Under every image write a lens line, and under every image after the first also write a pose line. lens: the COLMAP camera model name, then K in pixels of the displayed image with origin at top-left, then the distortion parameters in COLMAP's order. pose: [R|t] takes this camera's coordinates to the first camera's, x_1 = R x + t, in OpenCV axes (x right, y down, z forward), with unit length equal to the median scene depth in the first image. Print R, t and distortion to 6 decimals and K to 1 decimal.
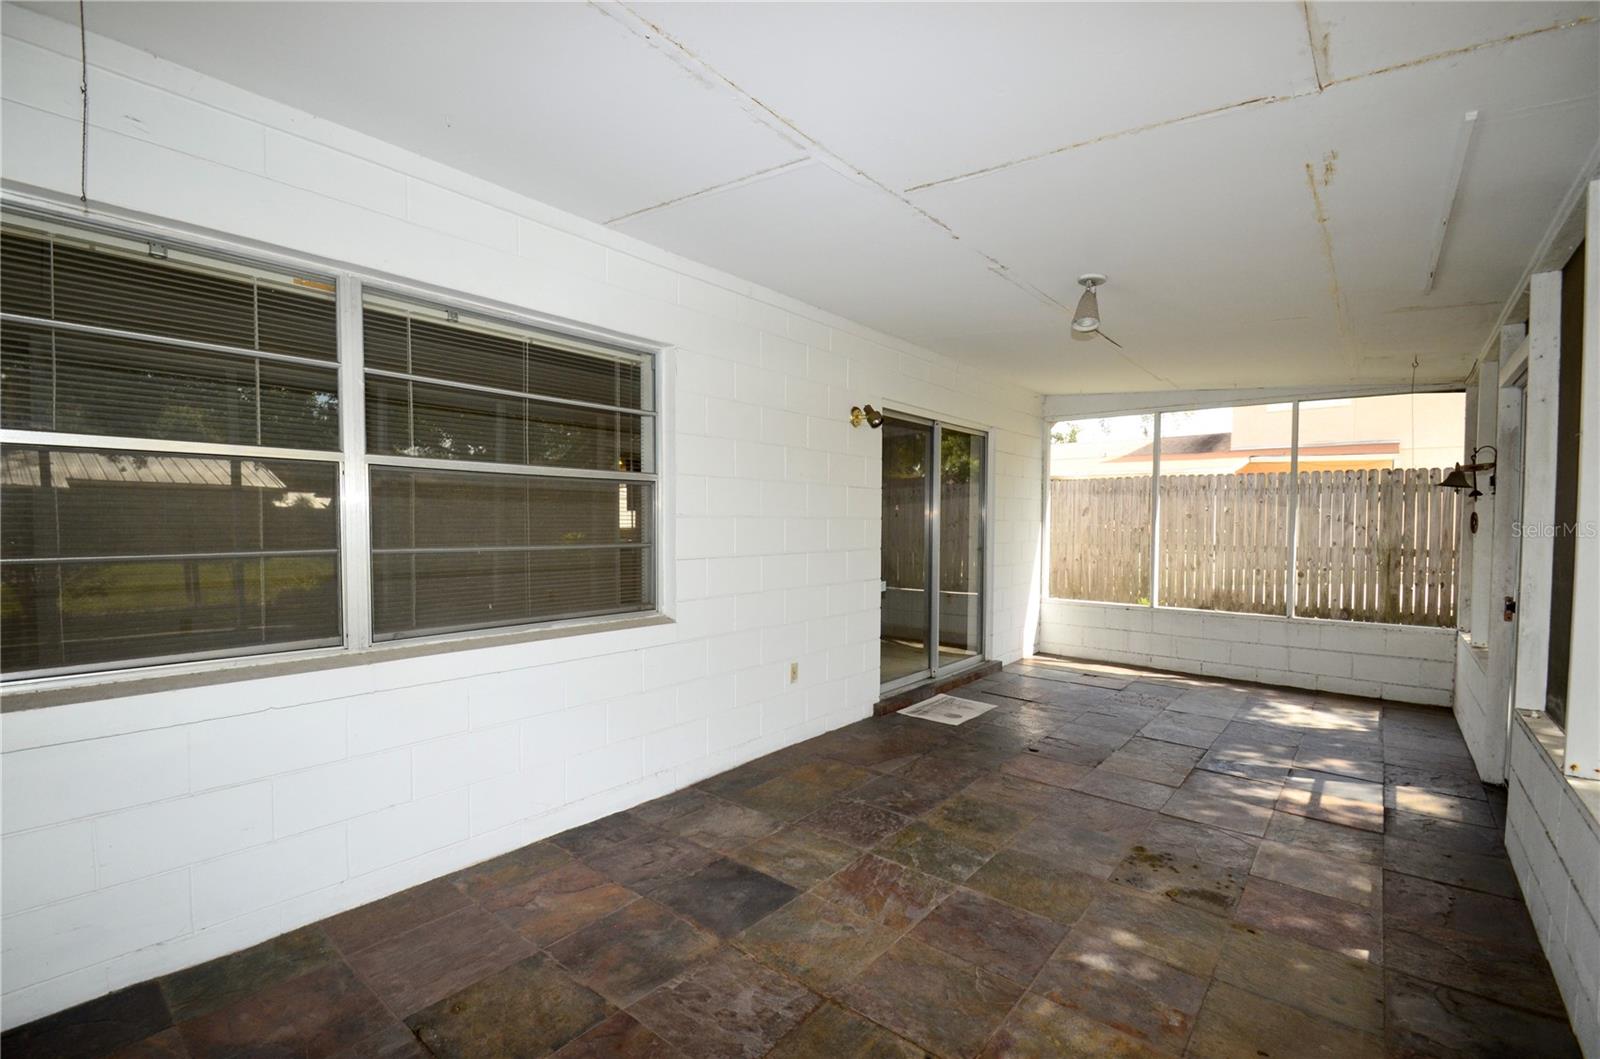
lens RADIAL K [[713.5, 0, 771.0], [0, 713.5, 546.4], [0, 0, 1]] dist [-0.023509, -0.000884]
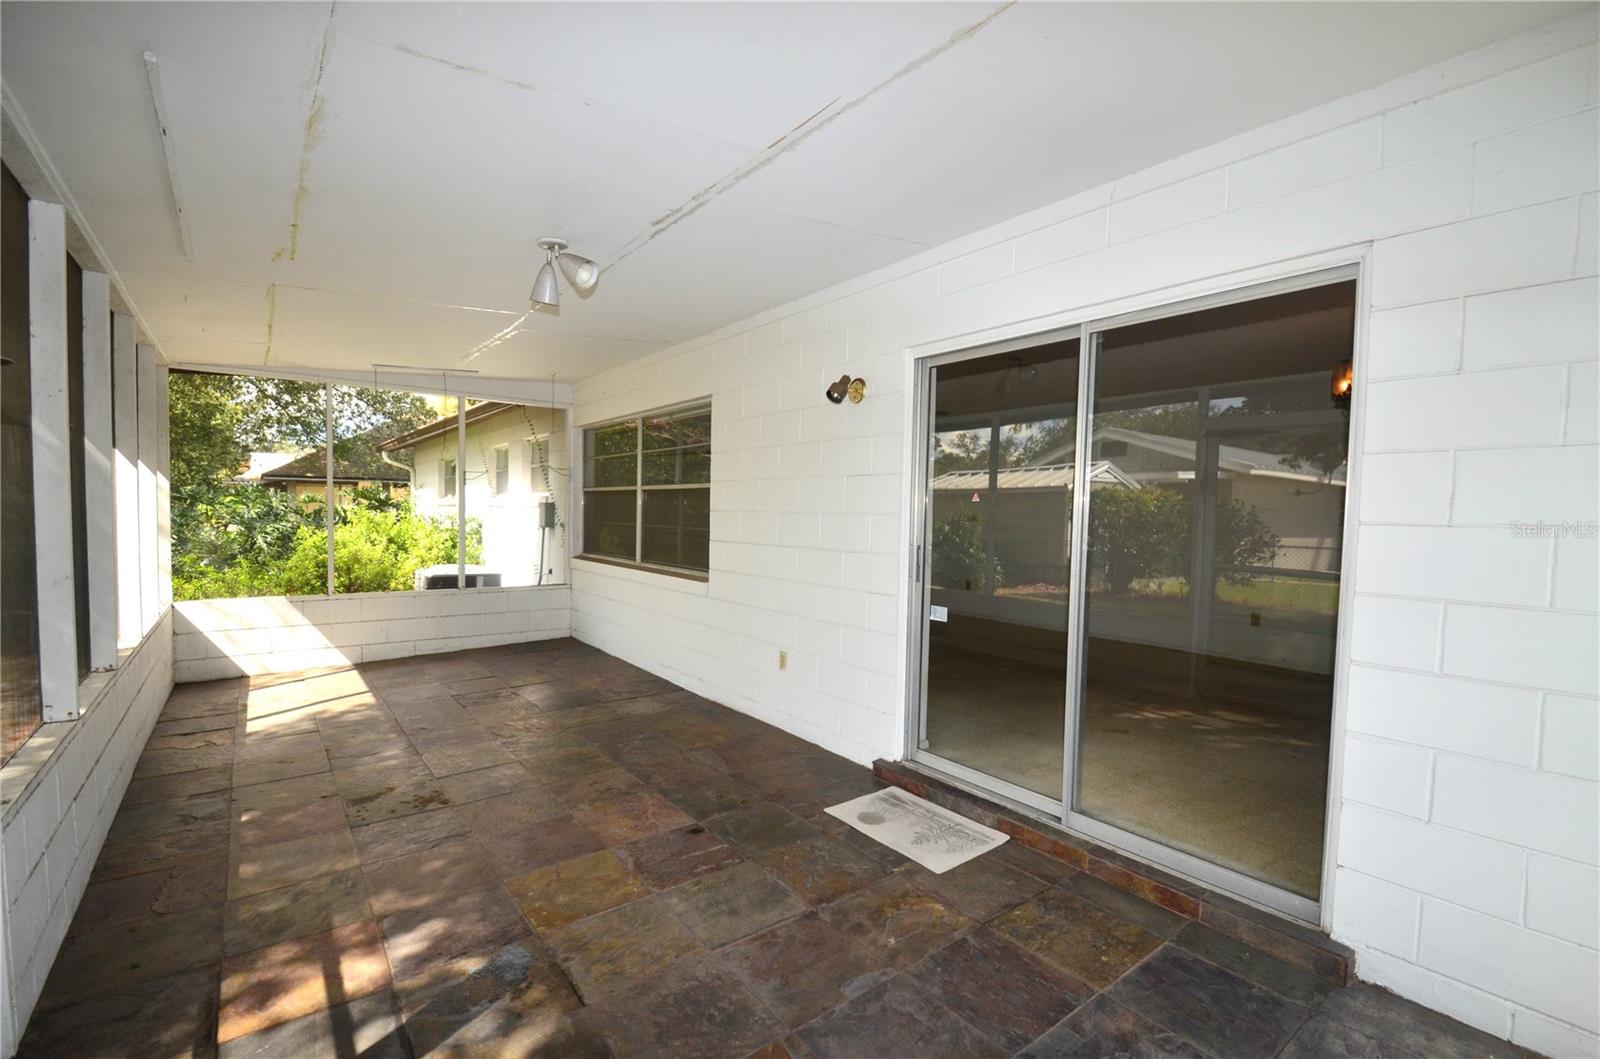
lens RADIAL K [[703.8, 0, 791.8], [0, 703.8, 548.7], [0, 0, 1]] dist [0.013866, -0.014553]
pose [[-0.203902, 0.042048, -0.978088, 1.177737], [-0.059670, 0.996686, 0.055287, -0.051725], [0.977171, 0.069636, -0.200718, 1.372630]]
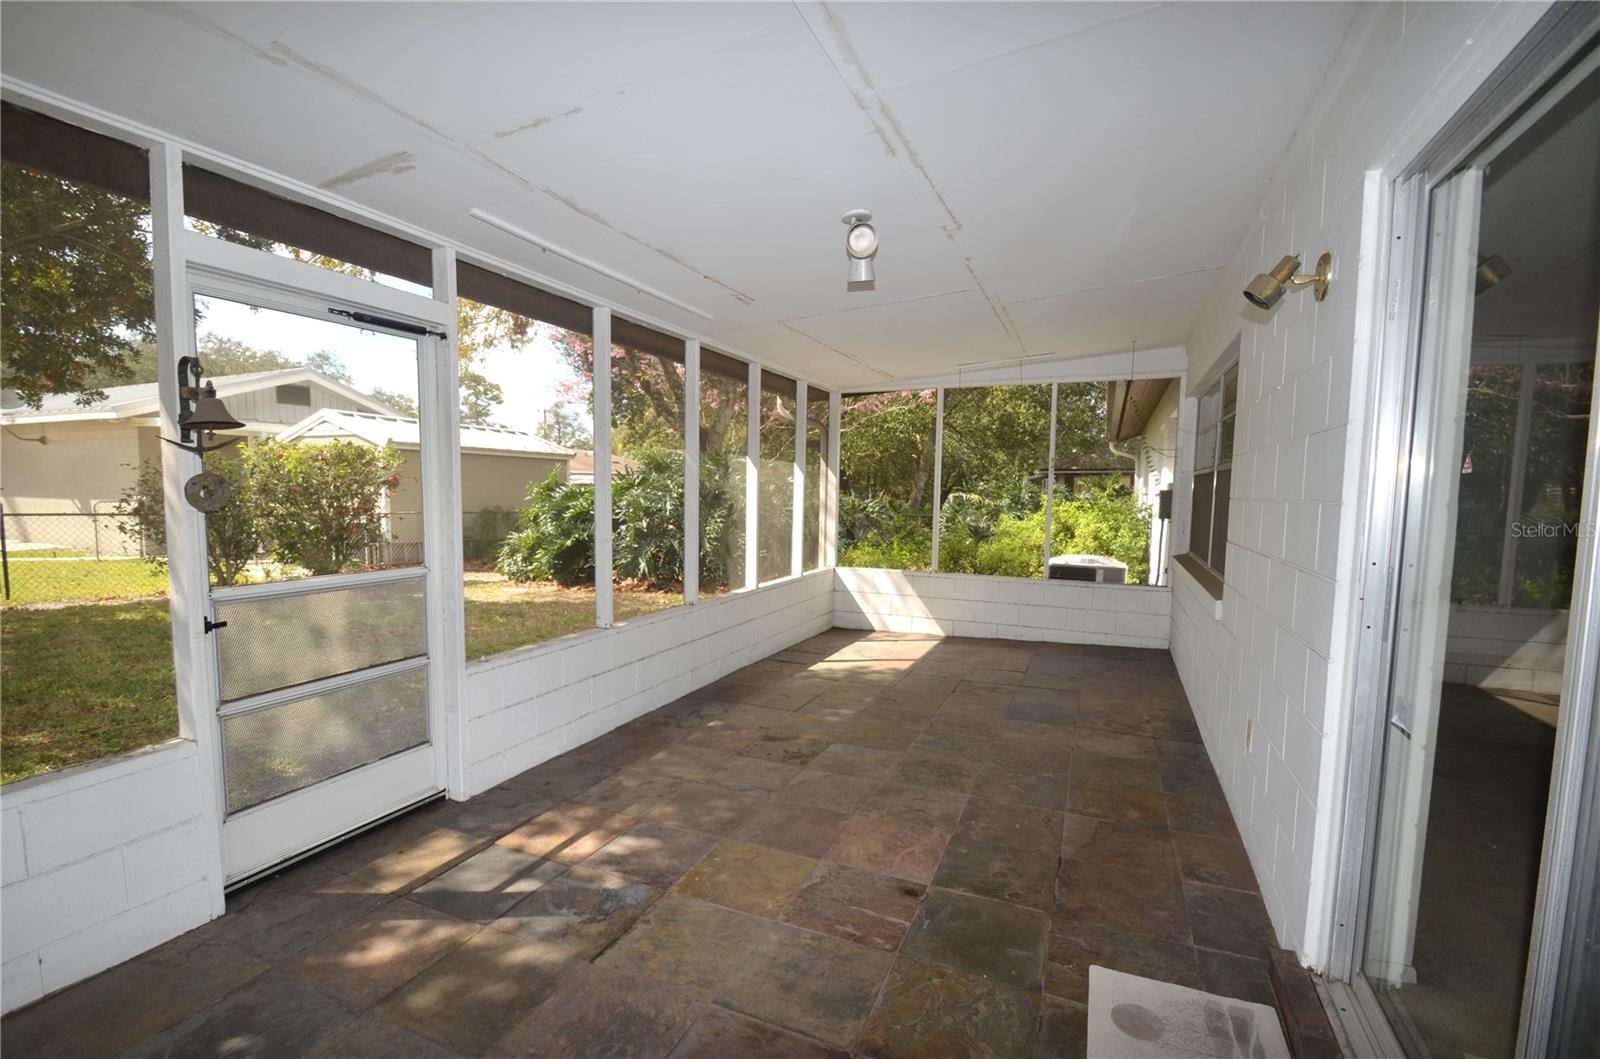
lens RADIAL K [[703.8, 0, 791.8], [0, 703.8, 548.7], [0, 0, 1]] dist [0.013866, -0.014553]
pose [[-0.956047, 0.008029, -0.293105, 0.715808], [-0.028334, 0.992417, 0.119604, -0.071239], [0.291843, 0.122652, -0.948570, 1.679896]]
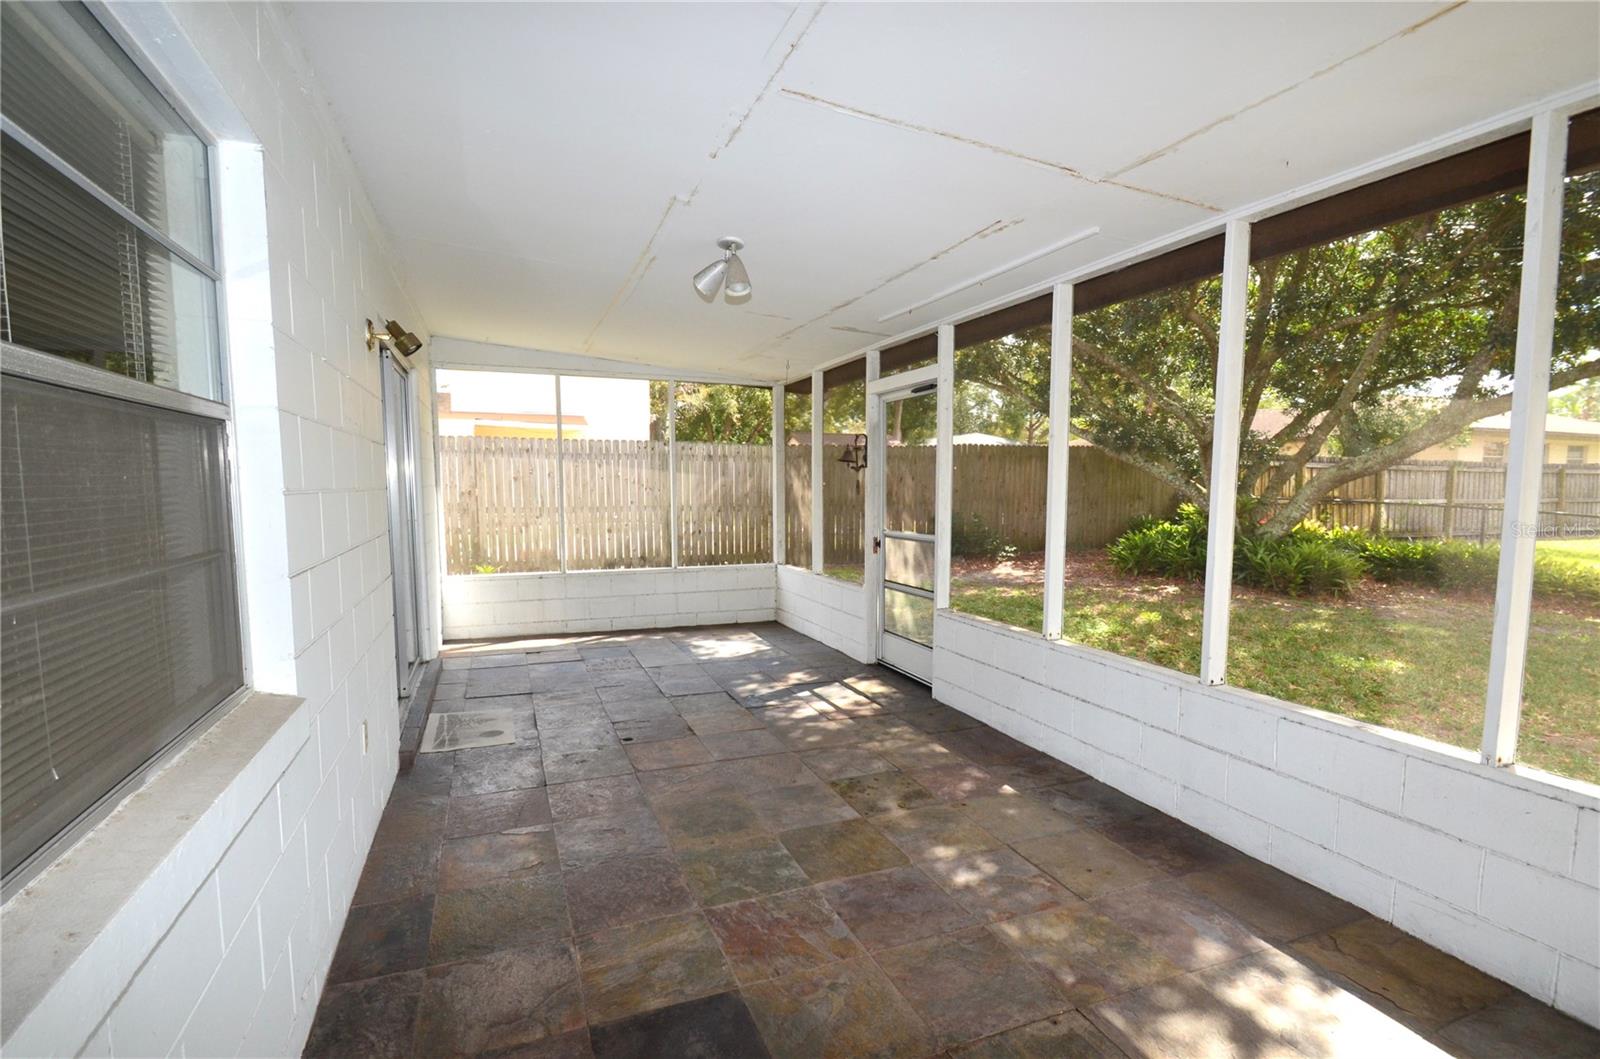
lens RADIAL K [[746.8, 0, 793.5], [0, 746.8, 550.1], [0, 0, 1]] dist [0.016944, -0.019472]
pose [[0.455941, -0.085197, 0.885923, -0.419512], [0.033601, 0.996346, 0.078523, -0.030437], [-0.889376, -0.006034, 0.457137, 0.408816]]
